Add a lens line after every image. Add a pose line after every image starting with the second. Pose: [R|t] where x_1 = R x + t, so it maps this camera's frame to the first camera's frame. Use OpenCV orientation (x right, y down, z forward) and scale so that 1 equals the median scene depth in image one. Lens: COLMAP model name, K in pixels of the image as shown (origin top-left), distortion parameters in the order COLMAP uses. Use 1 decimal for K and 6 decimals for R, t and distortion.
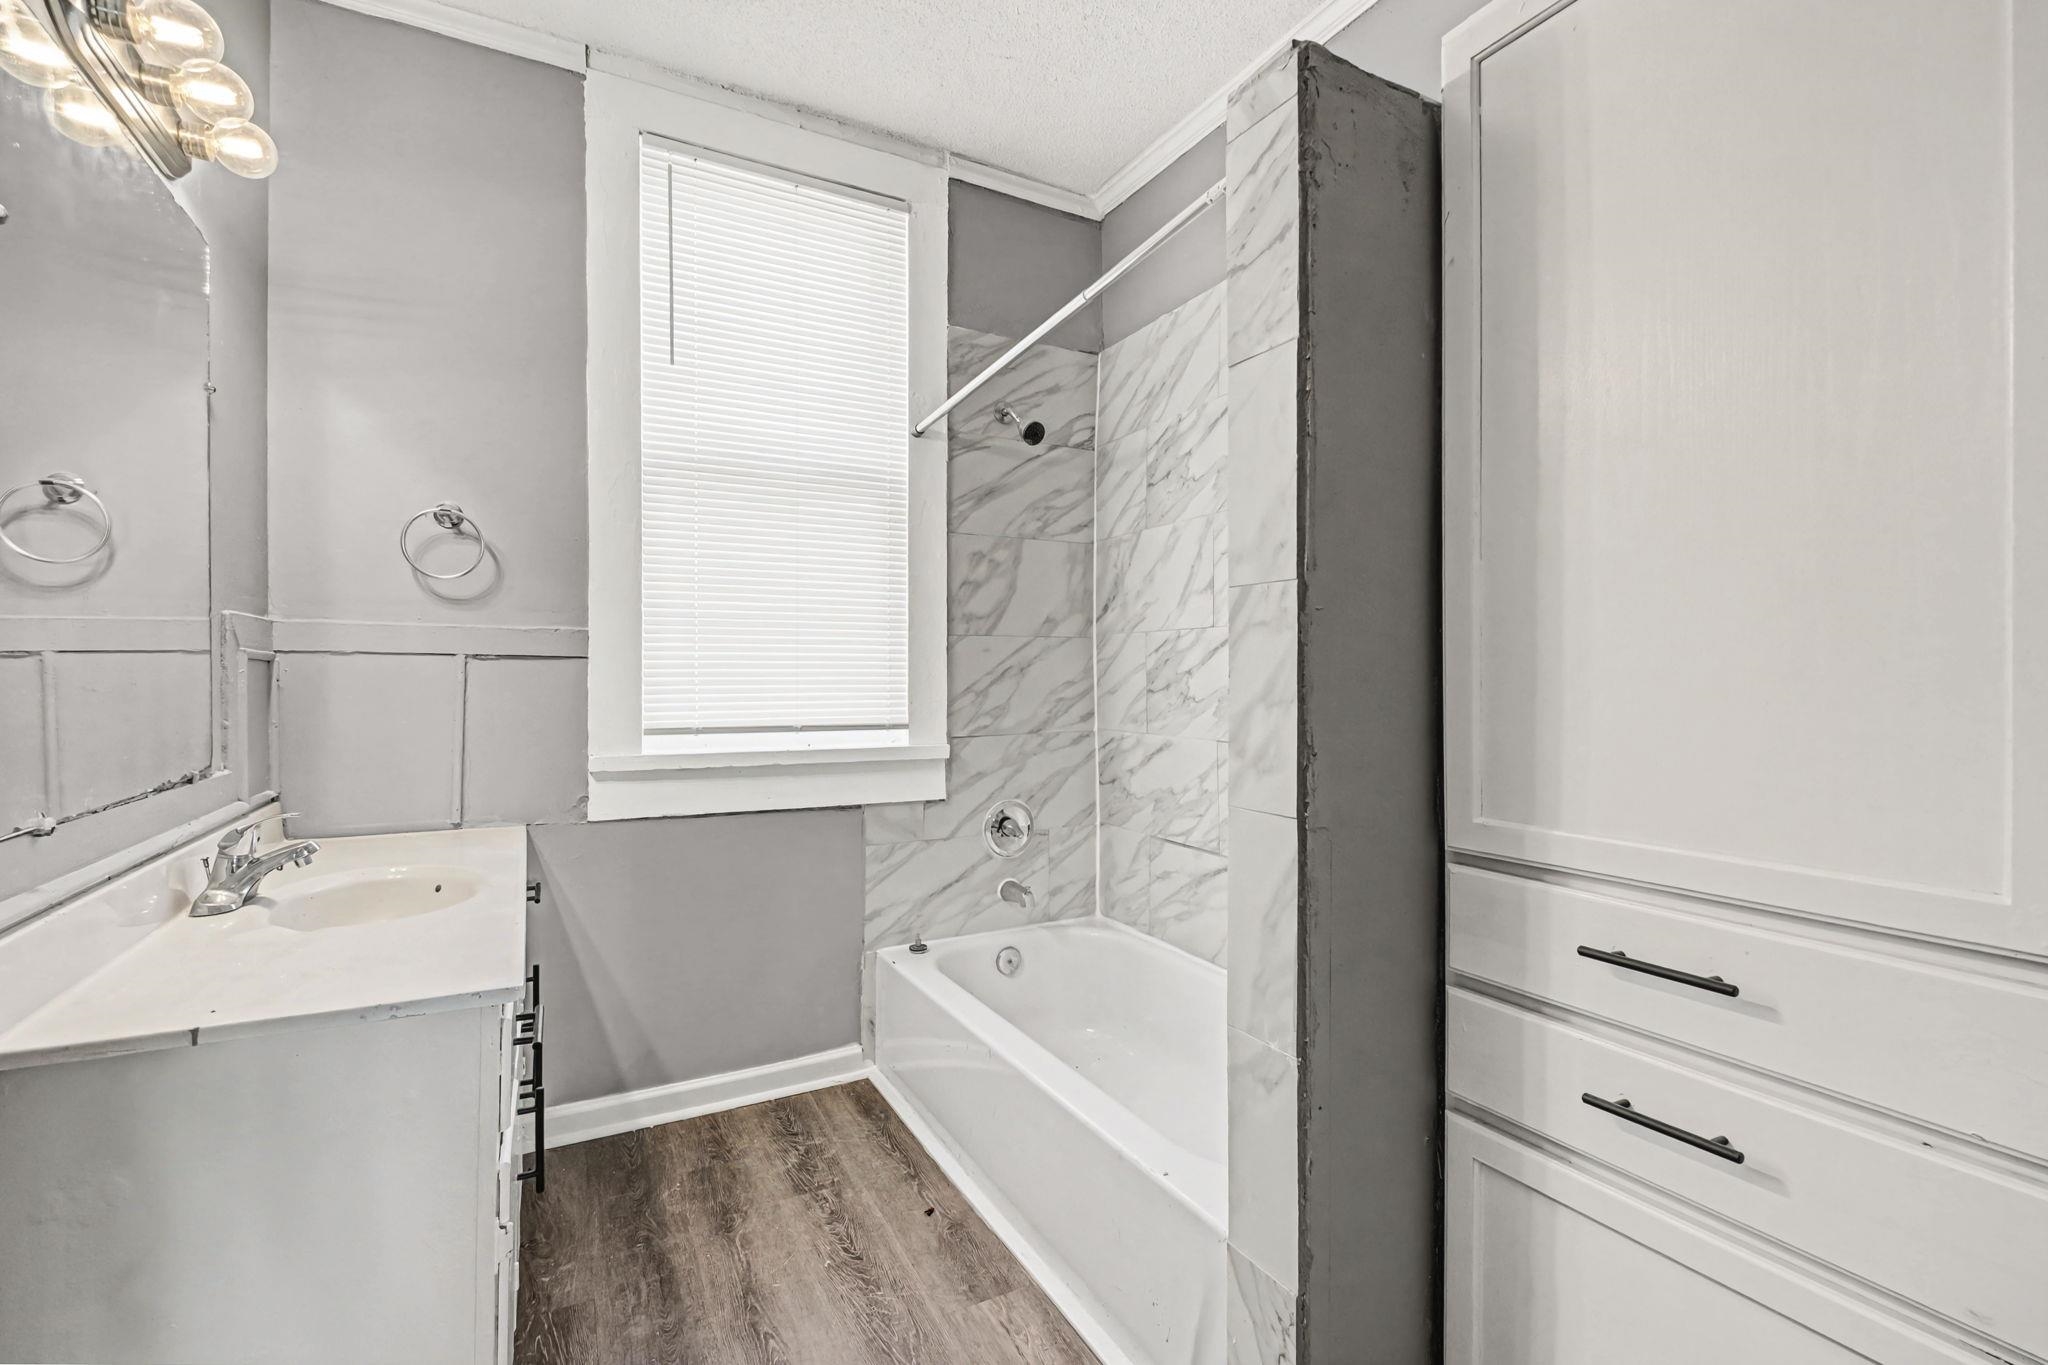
lens RADIAL K [[930.6, 0, 1022.6], [0, 930.6, 652.3], [0, 0, 1]] dist [0.000689, -0.001029]
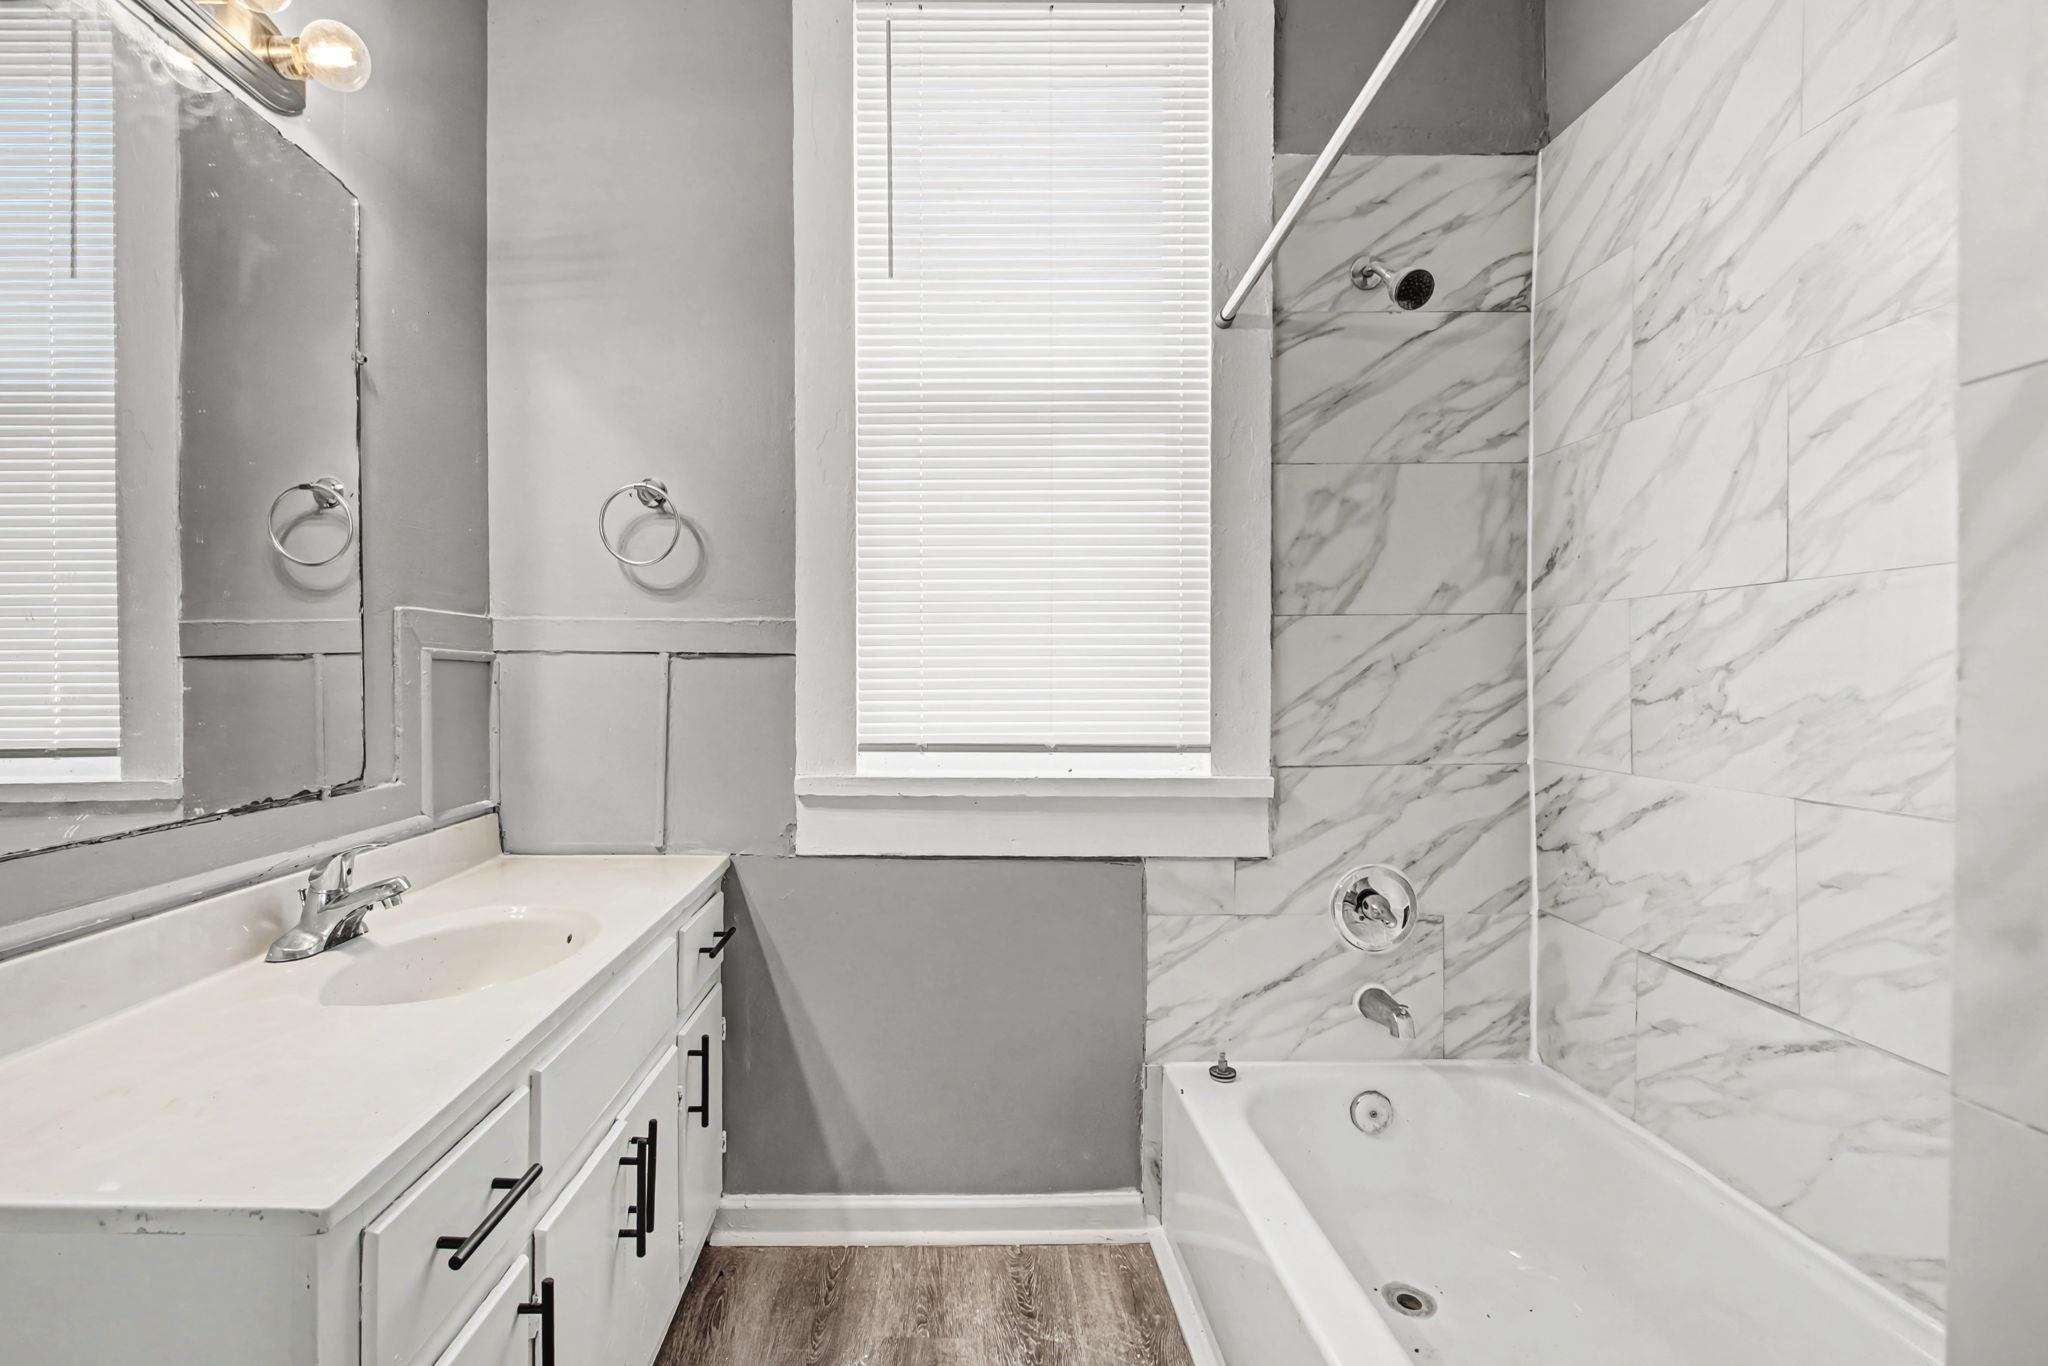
lens RADIAL K [[856.6, 0, 1020.4], [0, 856.6, 679.0], [0, 0, 1]] dist [0.002716, -0.000375]
pose [[0.882461, -0.000563, -0.470385, 0.050641], [0.014784, 0.999538, 0.026538, 0.008424], [0.470153, -0.030373, 0.882062, 0.362063]]
